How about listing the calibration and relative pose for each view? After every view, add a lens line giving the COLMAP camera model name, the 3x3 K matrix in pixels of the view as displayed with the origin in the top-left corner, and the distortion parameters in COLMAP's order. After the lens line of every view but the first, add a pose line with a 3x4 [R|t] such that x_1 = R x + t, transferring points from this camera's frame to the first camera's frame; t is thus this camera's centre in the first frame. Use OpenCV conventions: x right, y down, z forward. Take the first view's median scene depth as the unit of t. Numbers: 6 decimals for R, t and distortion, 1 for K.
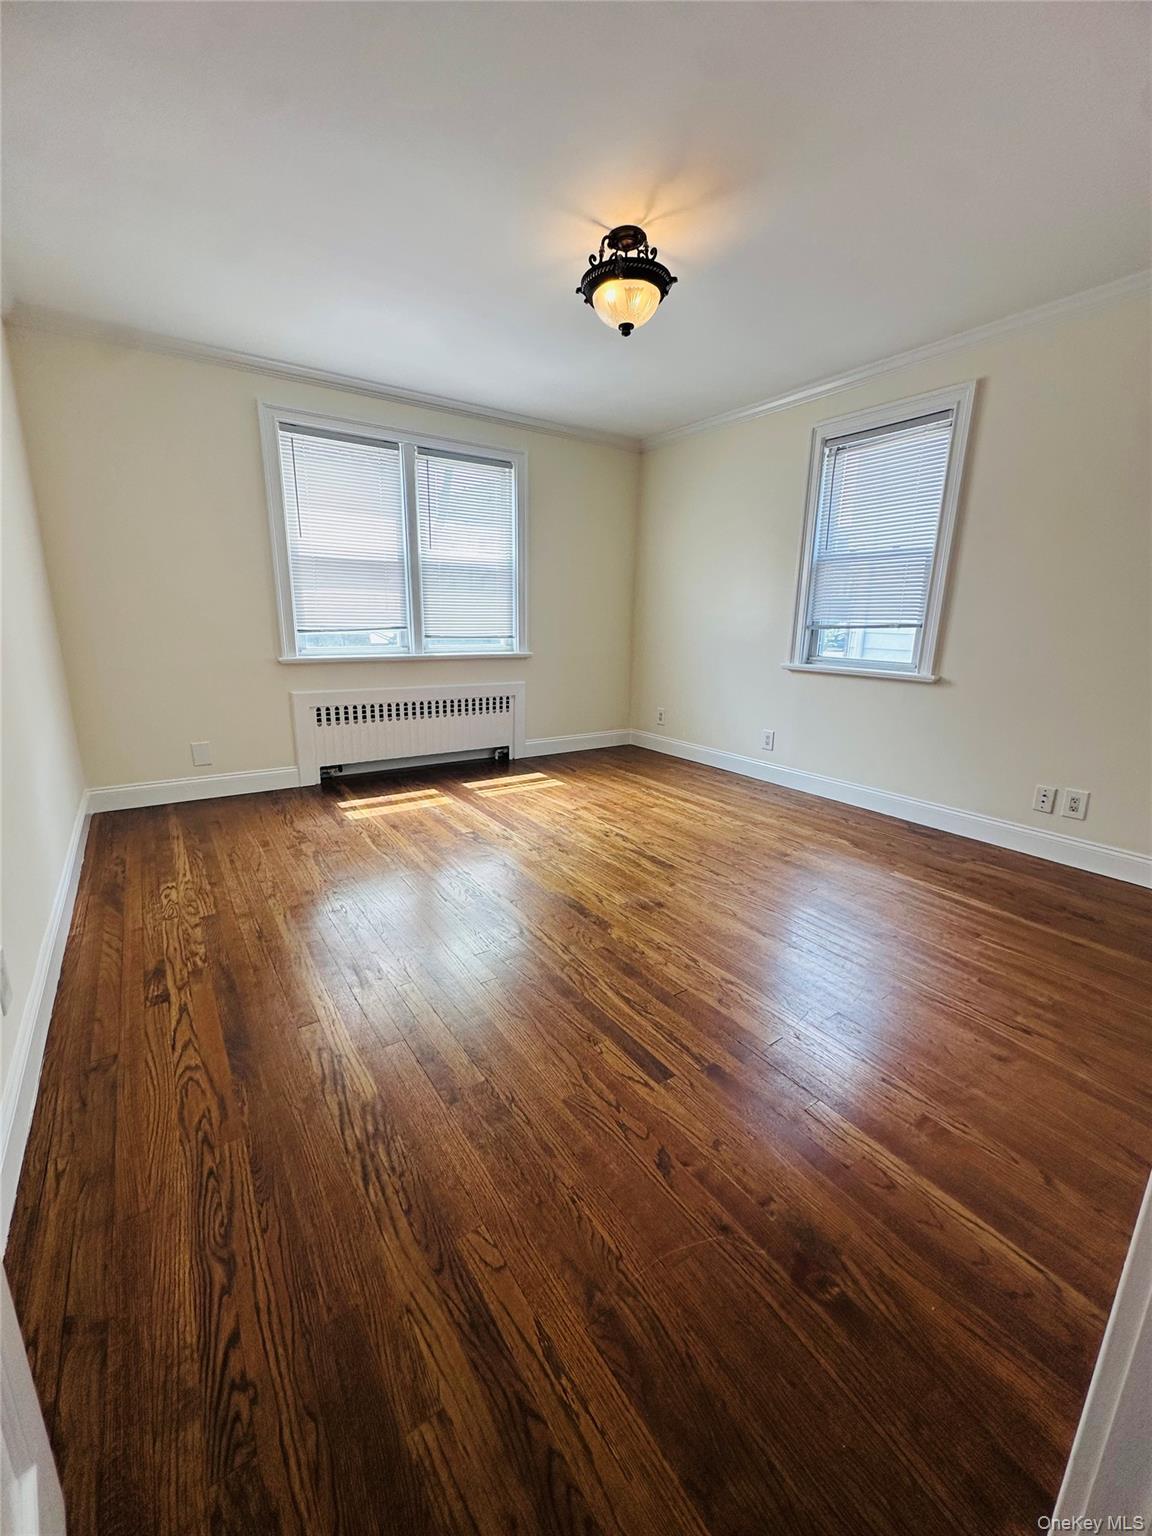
lens RADIAL K [[614.3, 0, 576.0], [0, 614.3, 768.0], [0, 0, 1]] dist [-0.001168, -0.000179]
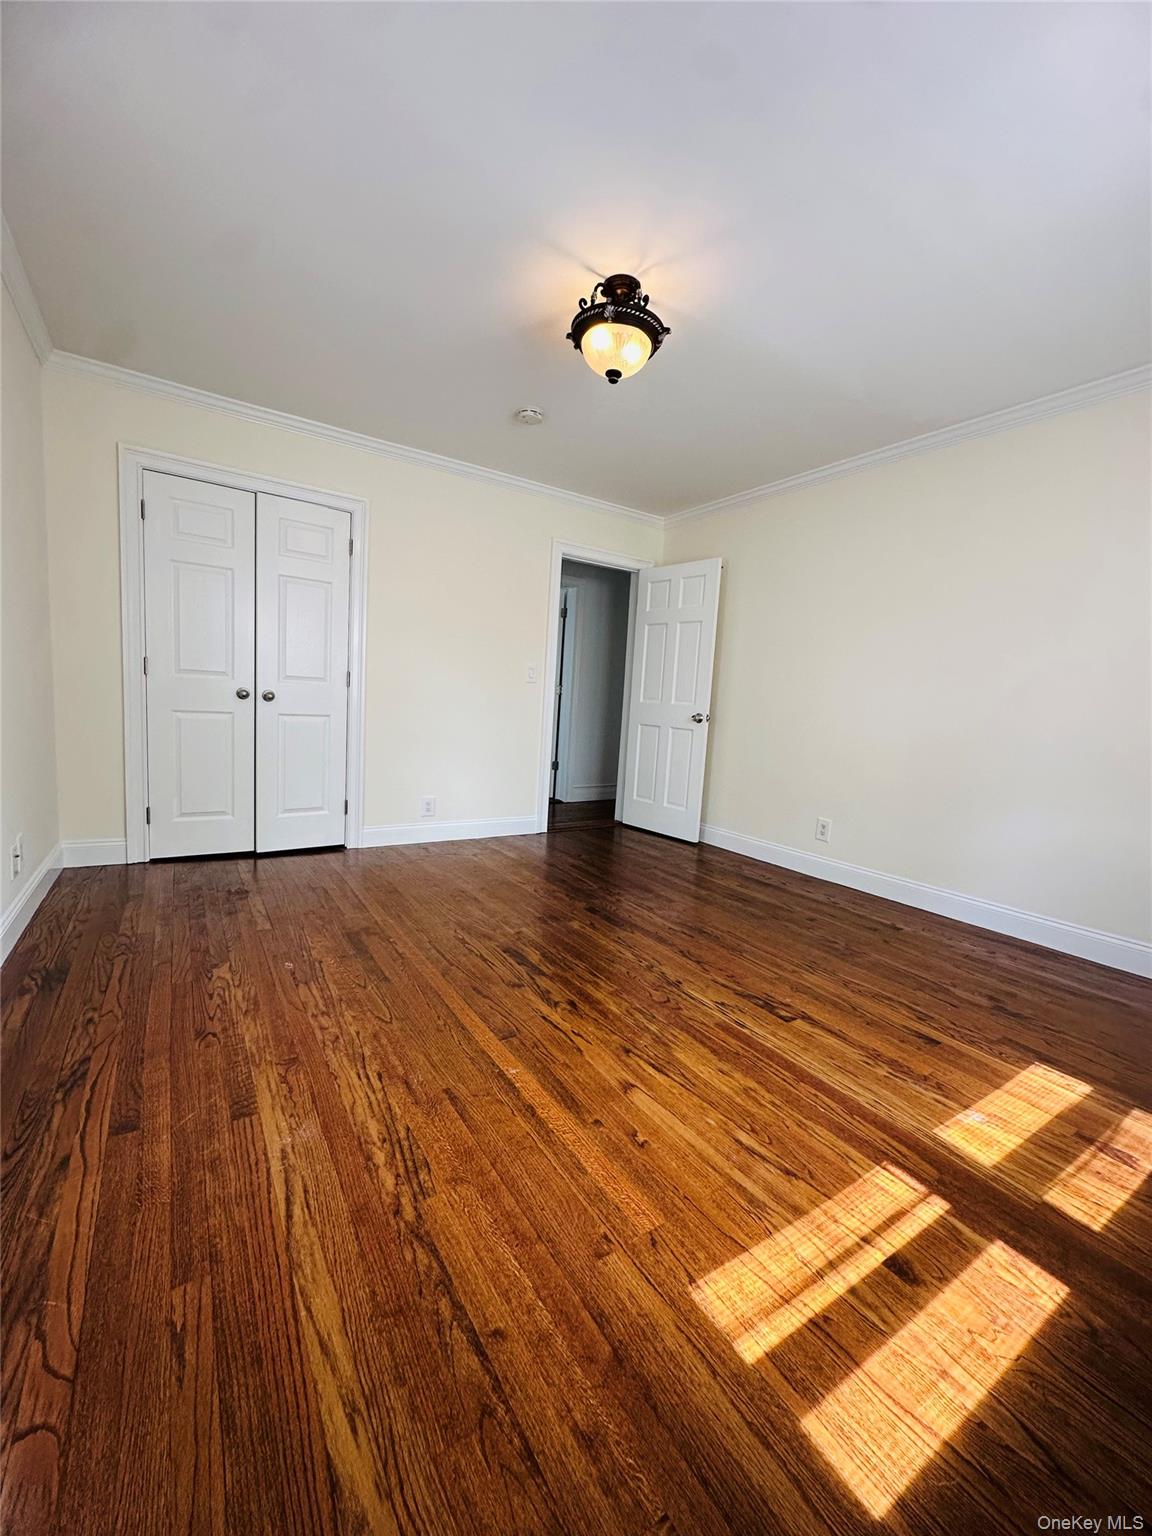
lens RADIAL K [[614.3, 0, 576.0], [0, 614.3, 768.0], [0, 0, 1]] dist [-0.001168, -0.000179]
pose [[-0.996828, -0.076047, 0.023457, 0.049136], [-0.063237, 0.935850, 0.346679, -0.334819], [-0.048316, 0.344096, -0.937691, 1.492597]]
